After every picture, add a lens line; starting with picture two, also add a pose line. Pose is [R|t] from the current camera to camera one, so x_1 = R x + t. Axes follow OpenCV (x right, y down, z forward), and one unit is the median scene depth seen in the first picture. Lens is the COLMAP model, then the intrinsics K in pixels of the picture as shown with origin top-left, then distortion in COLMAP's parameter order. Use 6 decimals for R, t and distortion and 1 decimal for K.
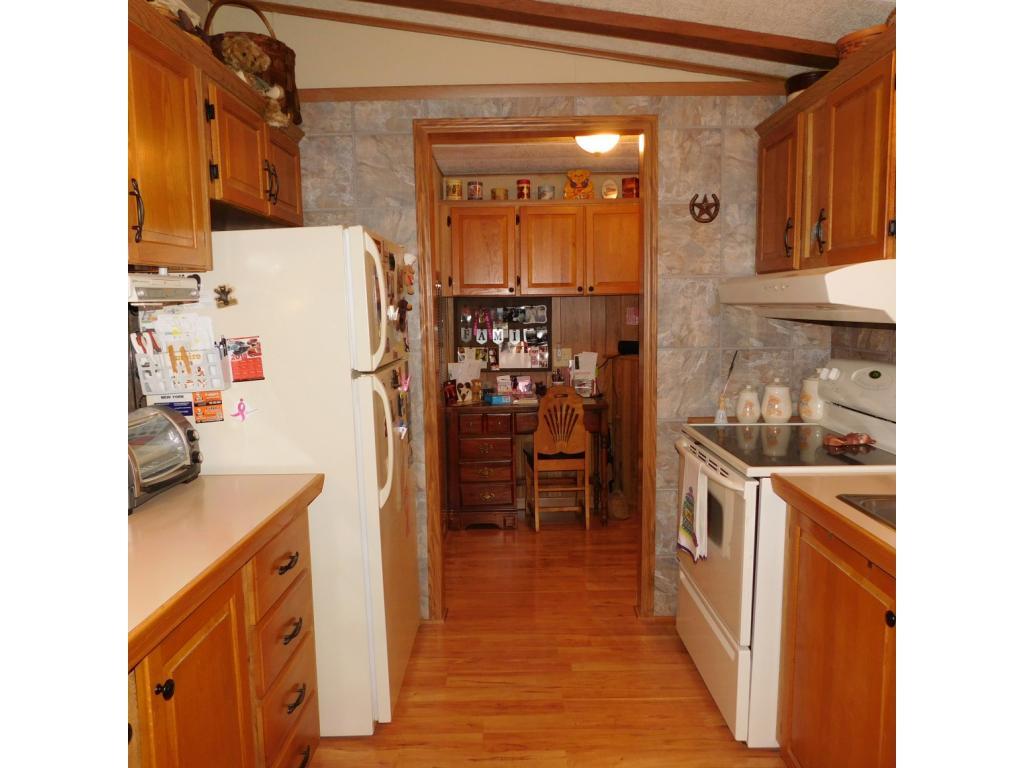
lens RADIAL K [[684.6, 0, 512.0], [0, 684.6, 384.0], [0, 0, 1]] dist [-0.061688, 0.054570]
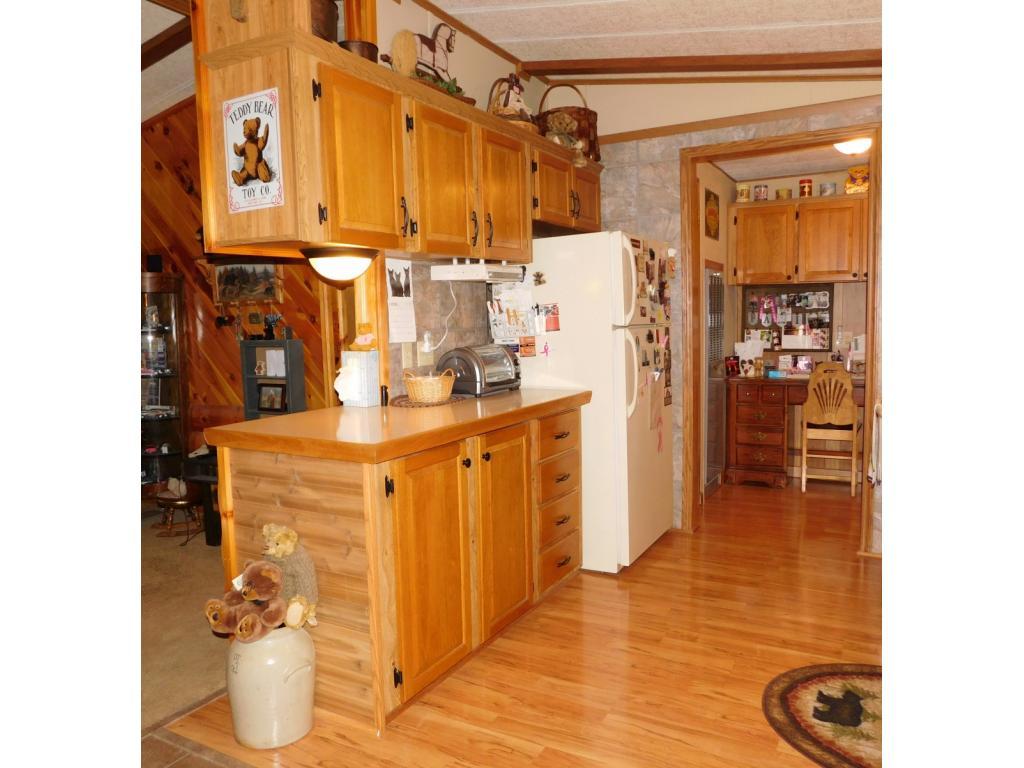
lens RADIAL K [[705.7, 0, 512.0], [0, 705.7, 384.0], [0, 0, 1]] dist [-0.030514, 0.000699]
pose [[0.876254, 0.043663, -0.479866, 0.249871], [-0.047945, 0.998844, 0.003334, 0.088273], [0.479457, 0.020086, 0.877335, -0.373263]]
